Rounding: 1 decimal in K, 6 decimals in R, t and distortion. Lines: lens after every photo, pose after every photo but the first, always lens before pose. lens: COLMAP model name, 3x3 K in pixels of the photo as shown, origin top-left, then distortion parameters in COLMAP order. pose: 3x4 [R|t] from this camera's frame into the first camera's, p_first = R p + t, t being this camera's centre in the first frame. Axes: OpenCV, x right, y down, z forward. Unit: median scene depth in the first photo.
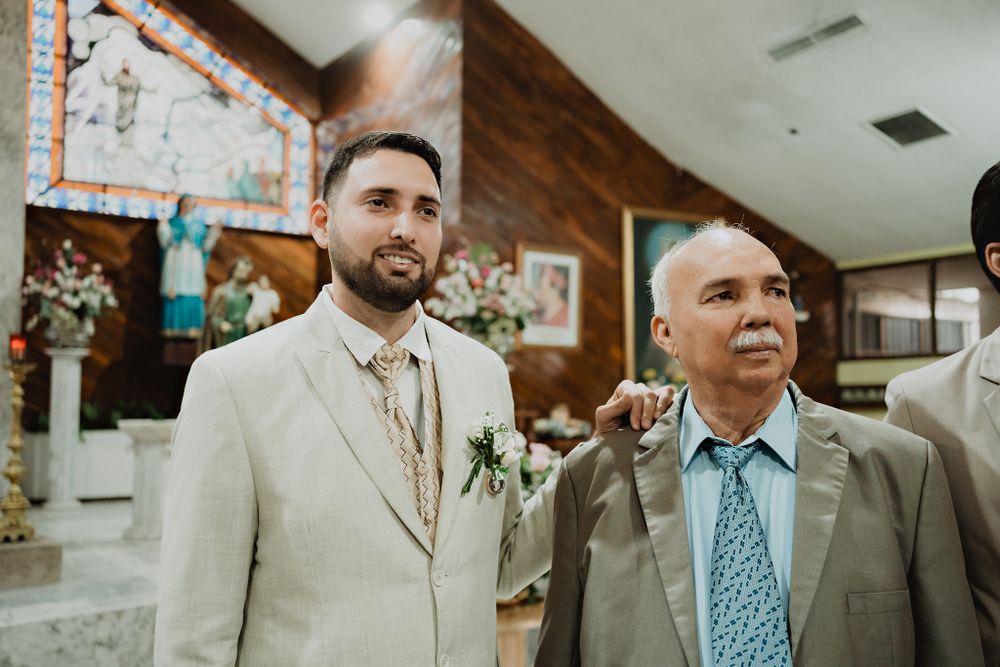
lens RADIAL K [[992.2, 0, 500.1], [0, 992.2, 321.7], [0, 0, 1]] dist [-0.038960, 0.193520]
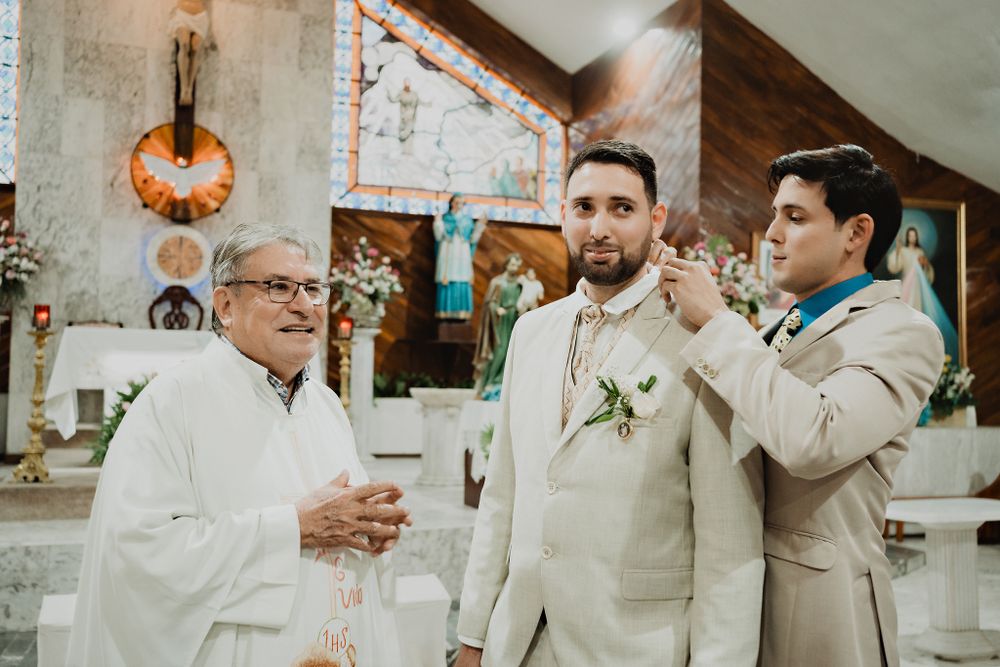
lens RADIAL K [[992.2, 0, 500.1], [0, 992.2, 321.7], [0, 0, 1]] dist [-0.038960, 0.193520]
pose [[0.970168, 0.003194, -0.242411, 0.010219], [0.001675, 0.999801, 0.019878, -0.003577], [0.242426, -0.019691, 0.969970, -0.104375]]
